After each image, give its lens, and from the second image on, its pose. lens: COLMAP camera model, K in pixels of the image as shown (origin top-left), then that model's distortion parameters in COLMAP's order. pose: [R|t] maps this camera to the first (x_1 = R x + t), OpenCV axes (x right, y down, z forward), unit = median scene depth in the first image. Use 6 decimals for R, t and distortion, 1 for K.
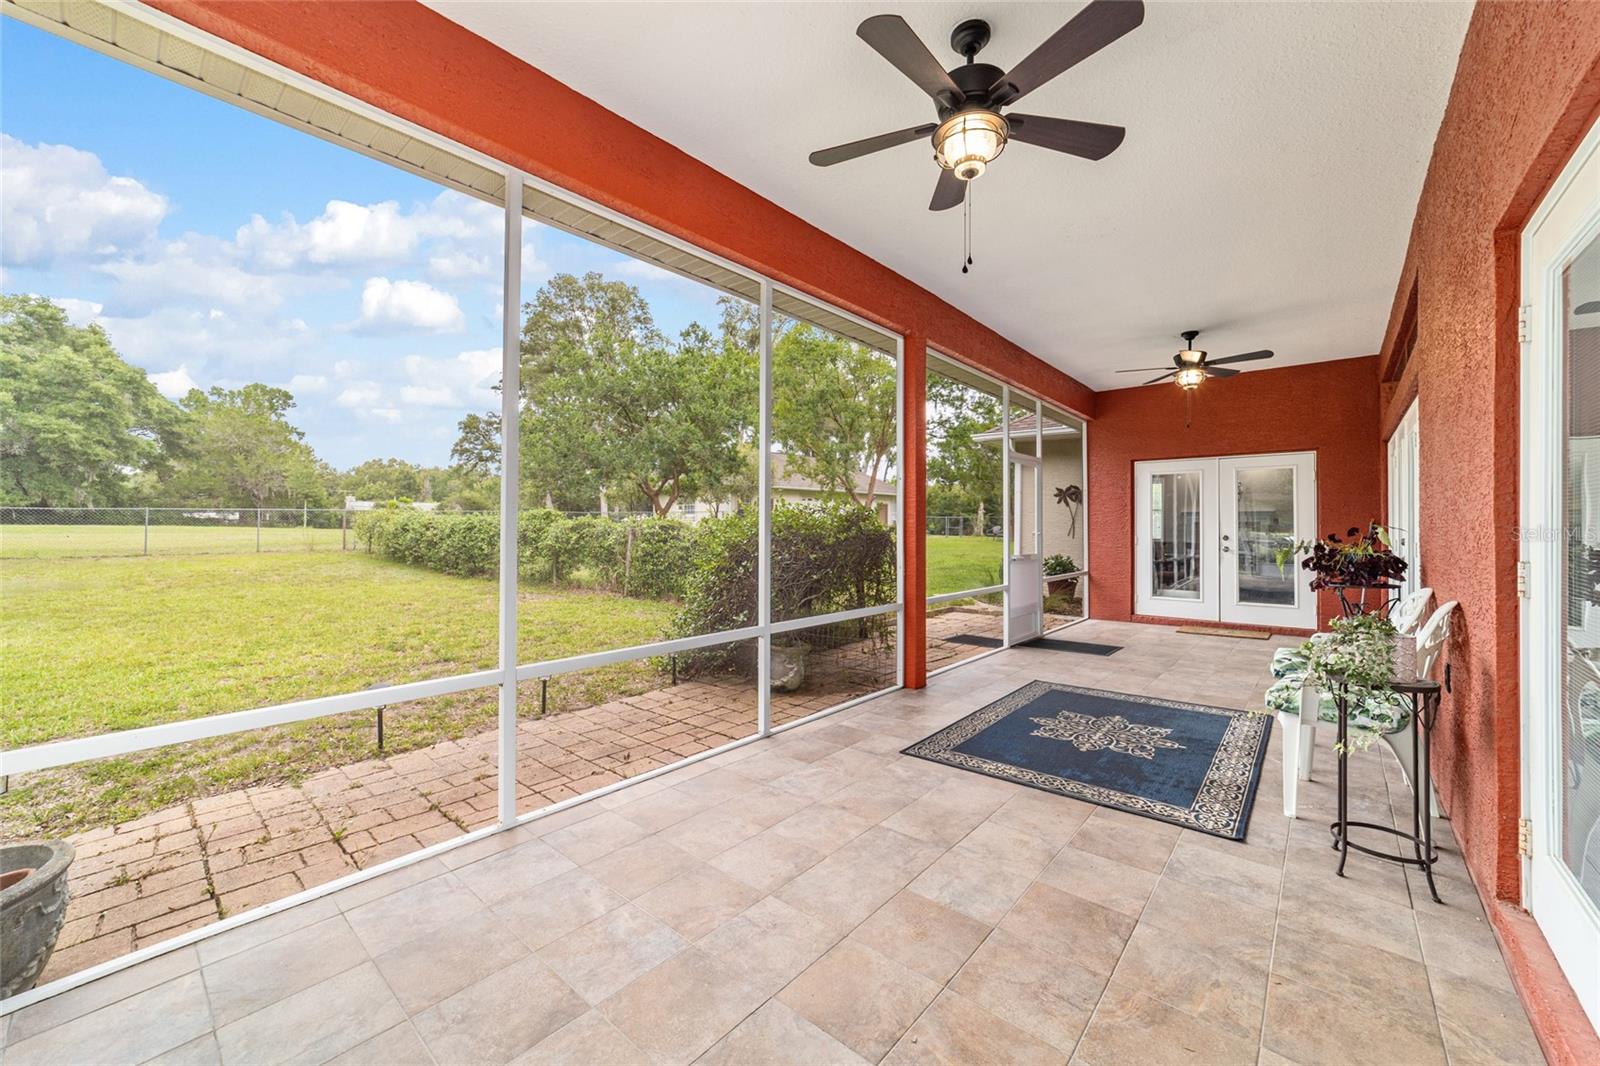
lens RADIAL K [[615.8, 0, 800.0], [0, 615.8, 533.0], [0, 0, 1]] dist [-0.009479, 0.004130]
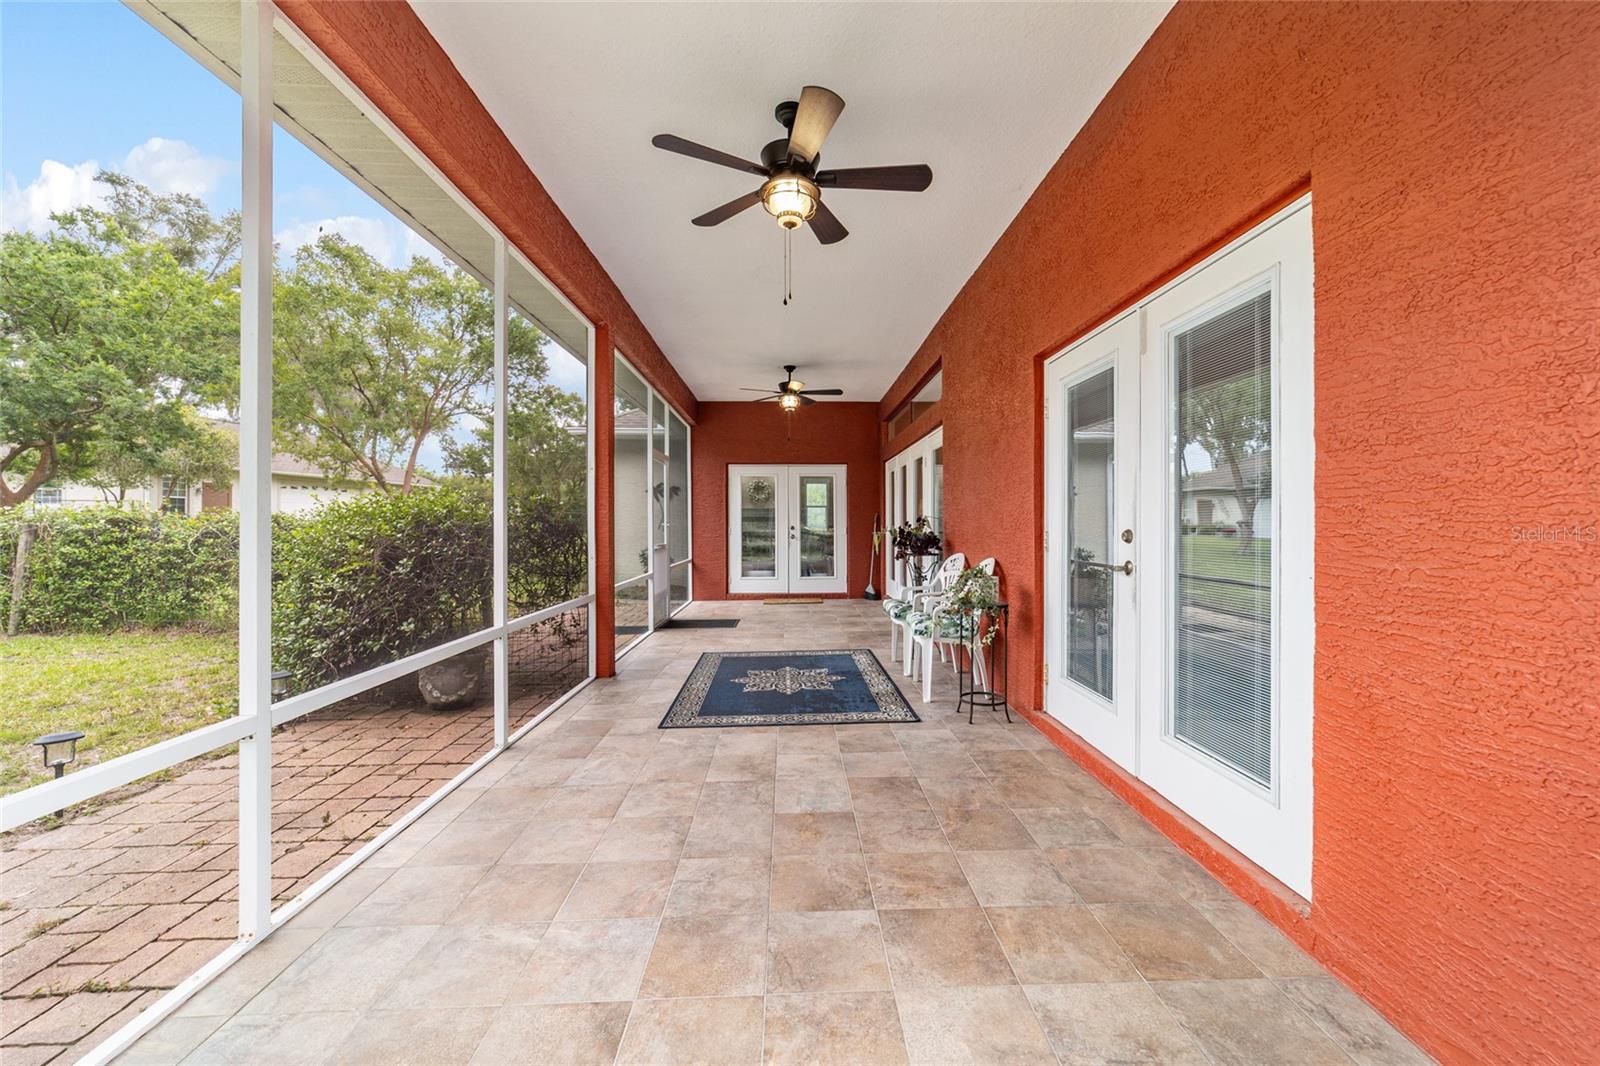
lens RADIAL K [[618.8, 0, 811.9], [0, 618.8, 527.8], [0, 0, 1]] dist [-0.027314, 0.016300]
pose [[0.732710, -0.009229, 0.680478, -0.289430], [0.011013, 0.999938, 0.001704, 0.011412], [-0.680452, 0.006246, 0.732766, 0.035112]]
